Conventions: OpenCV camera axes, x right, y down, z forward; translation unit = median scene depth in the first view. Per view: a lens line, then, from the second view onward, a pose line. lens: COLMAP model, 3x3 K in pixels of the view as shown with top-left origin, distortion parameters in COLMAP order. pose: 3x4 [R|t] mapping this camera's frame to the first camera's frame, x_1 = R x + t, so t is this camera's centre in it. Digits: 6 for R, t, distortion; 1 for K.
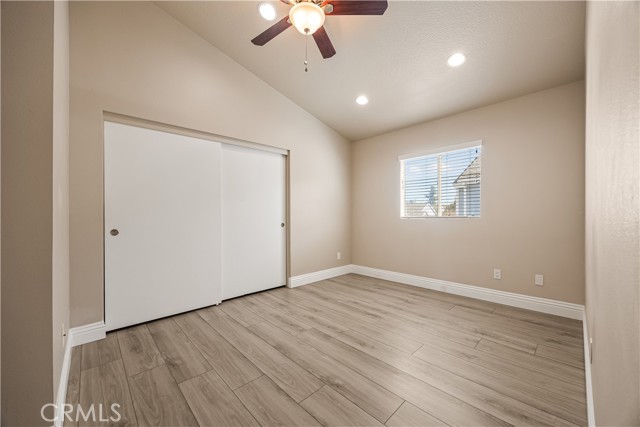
lens RADIAL K [[243.9, 0, 322.3], [0, 243.9, 214.3], [0, 0, 1]] dist [-0.000252, -0.000130]
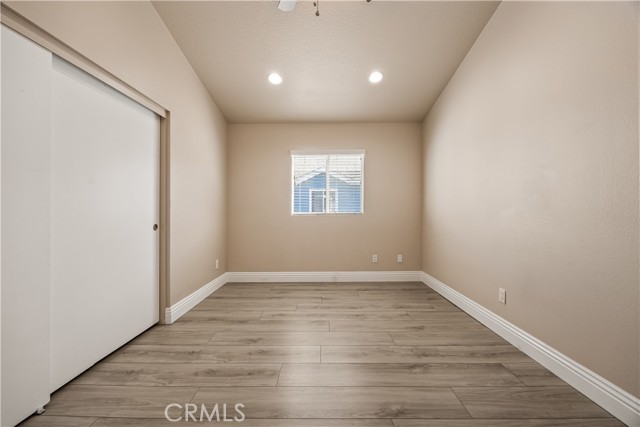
lens RADIAL K [[243.9, 0, 322.3], [0, 243.9, 214.3], [0, 0, 1]] dist [-0.000252, -0.000130]
pose [[0.702647, -0.004803, 0.711523, -0.359550], [-0.001576, 0.999964, 0.008305, 0.005060], [-0.711537, -0.006957, 0.702614, 0.299784]]
